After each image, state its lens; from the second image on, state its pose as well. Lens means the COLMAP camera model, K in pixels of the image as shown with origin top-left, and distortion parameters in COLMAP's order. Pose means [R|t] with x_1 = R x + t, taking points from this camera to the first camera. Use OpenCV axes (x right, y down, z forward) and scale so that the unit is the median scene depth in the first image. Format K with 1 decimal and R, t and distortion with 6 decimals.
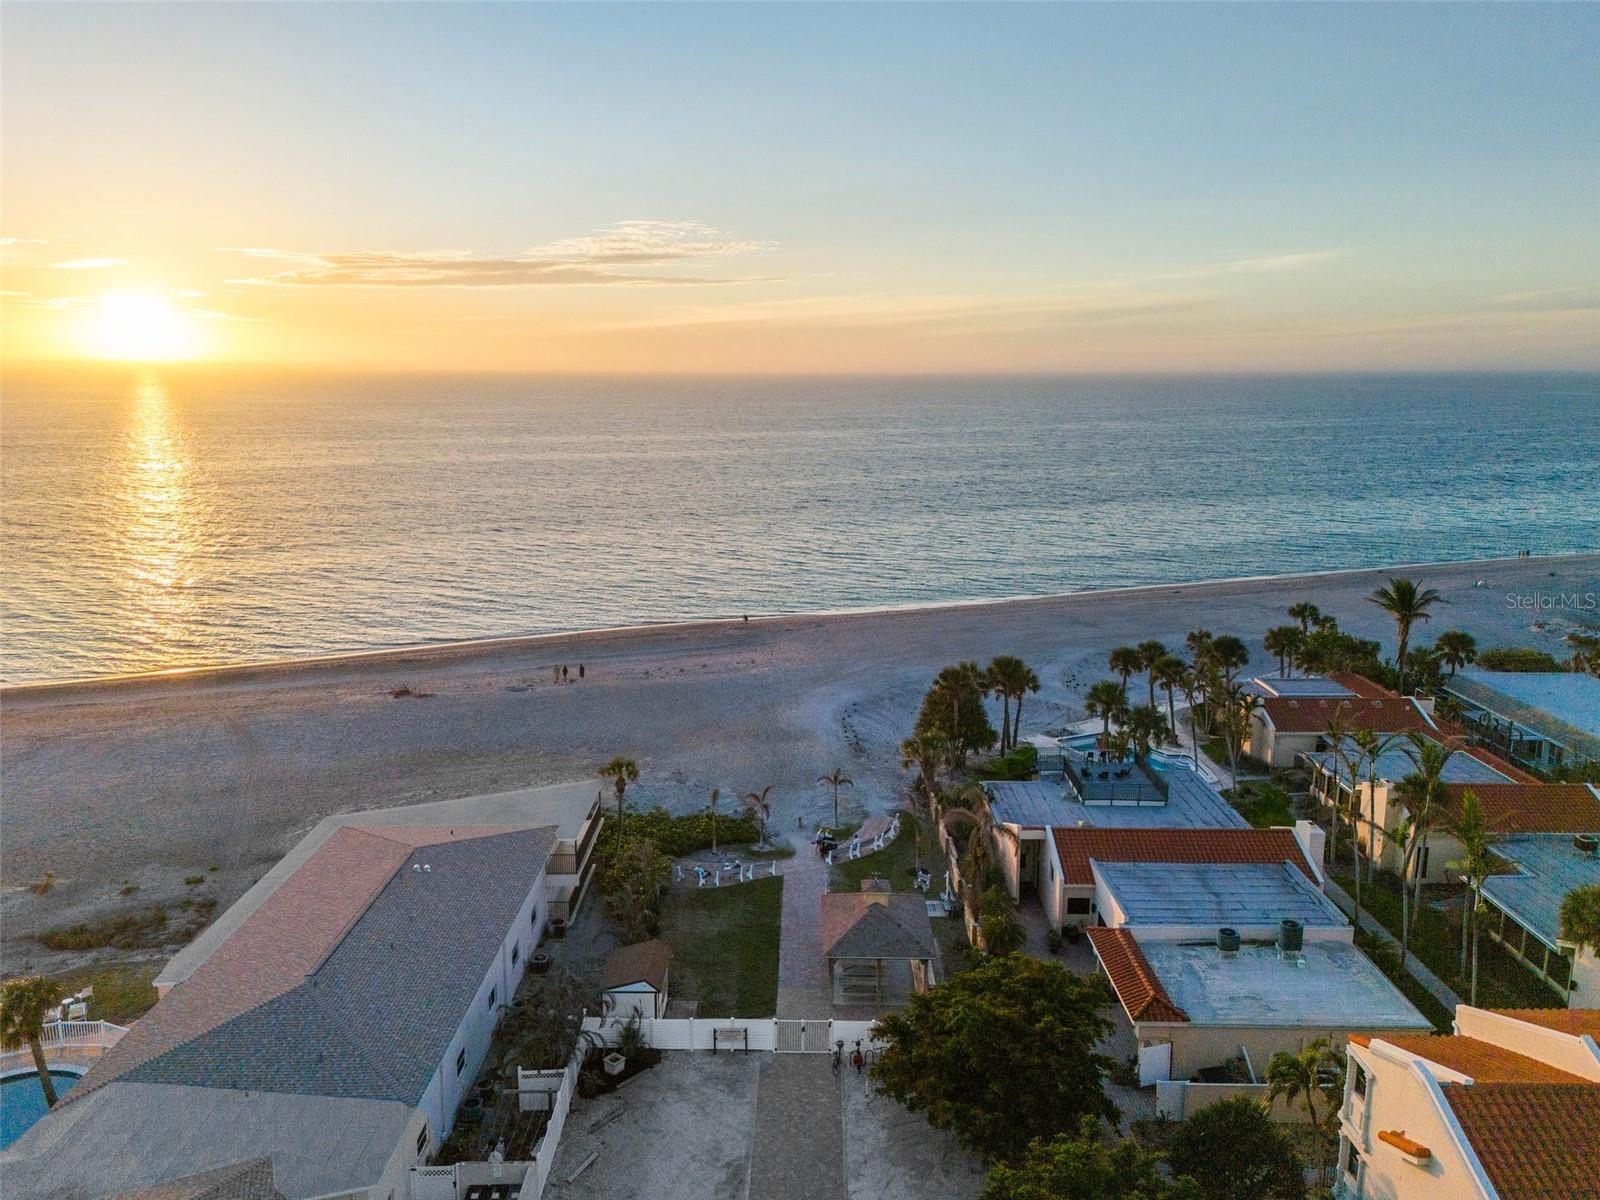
lens RADIAL K [[1133.0, 0, 797.7], [0, 1133.0, 602.2], [0, 0, 1]] dist [-0.014201, -0.005305]
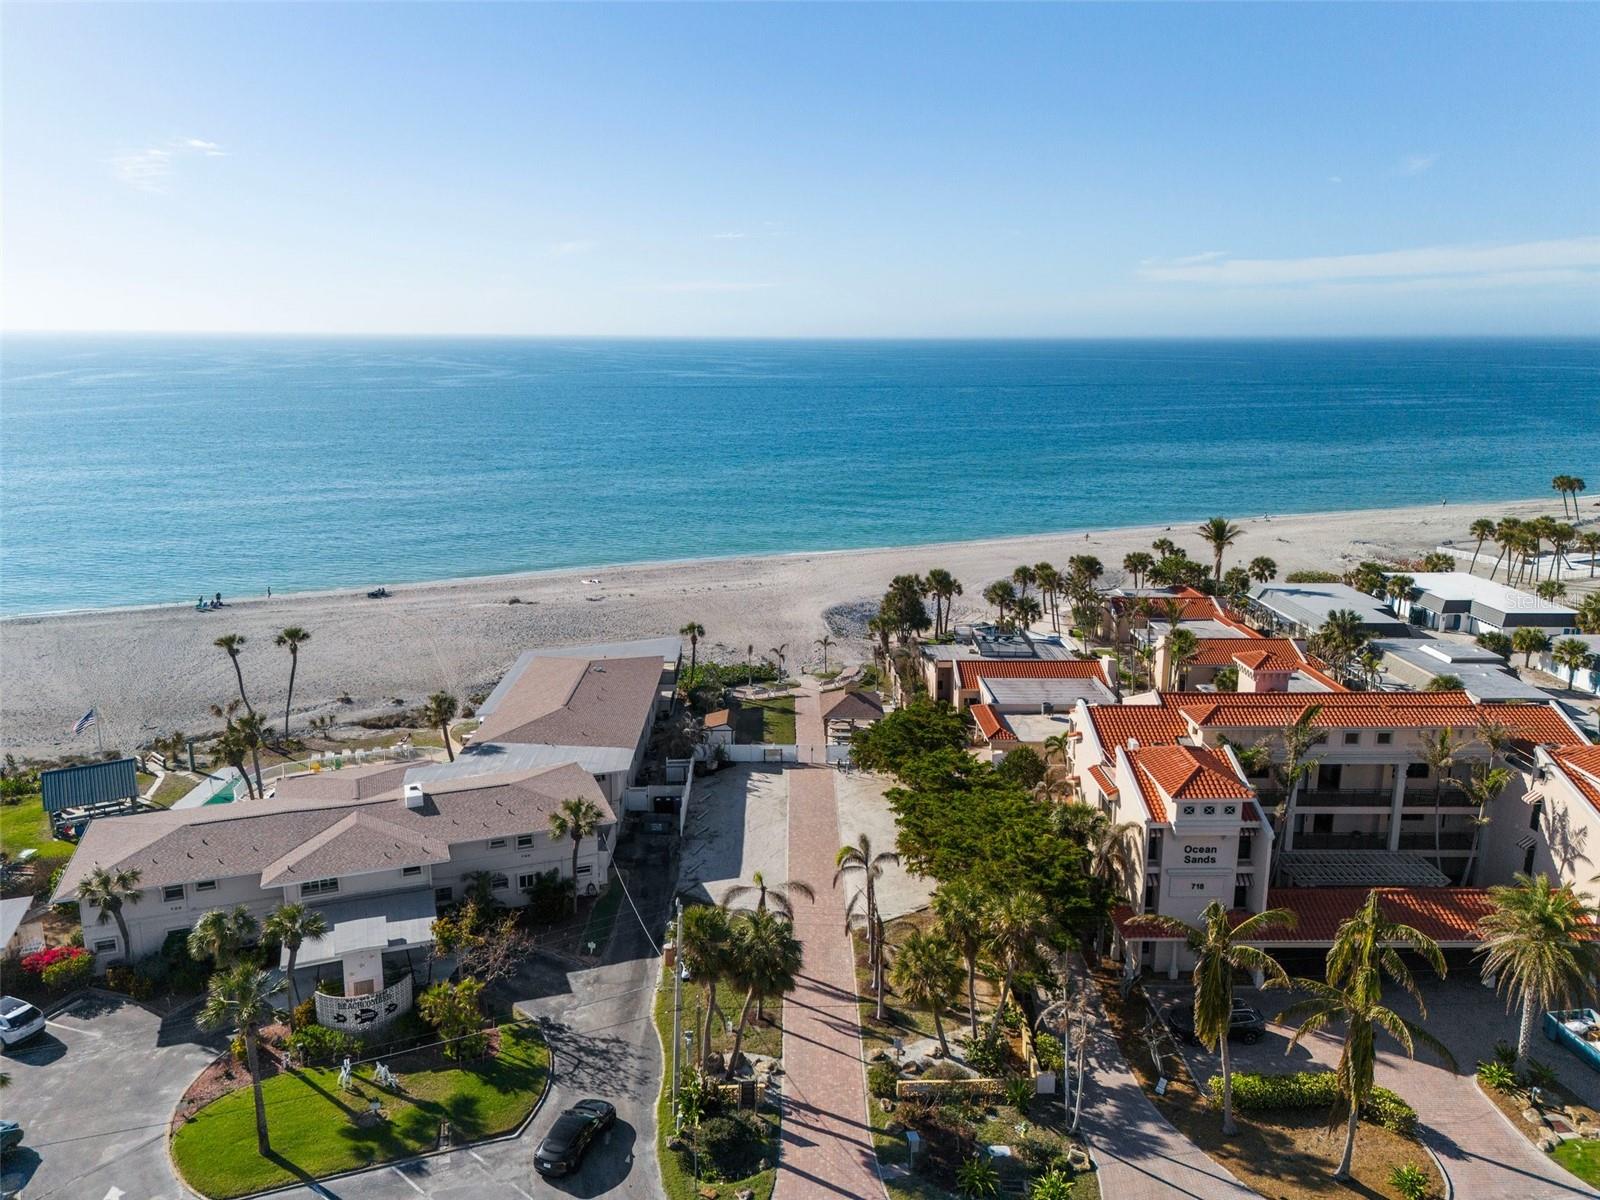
lens RADIAL K [[1133.0, 0, 796.8], [0, 1133.0, 601.3], [0, 0, 1]] dist [-0.014201, -0.005305]
pose [[0.999748, -0.003936, 0.022116, -0.037391], [0.003286, 0.999563, 0.029365, 0.049794], [-0.022222, -0.029285, 0.999324, -0.522459]]
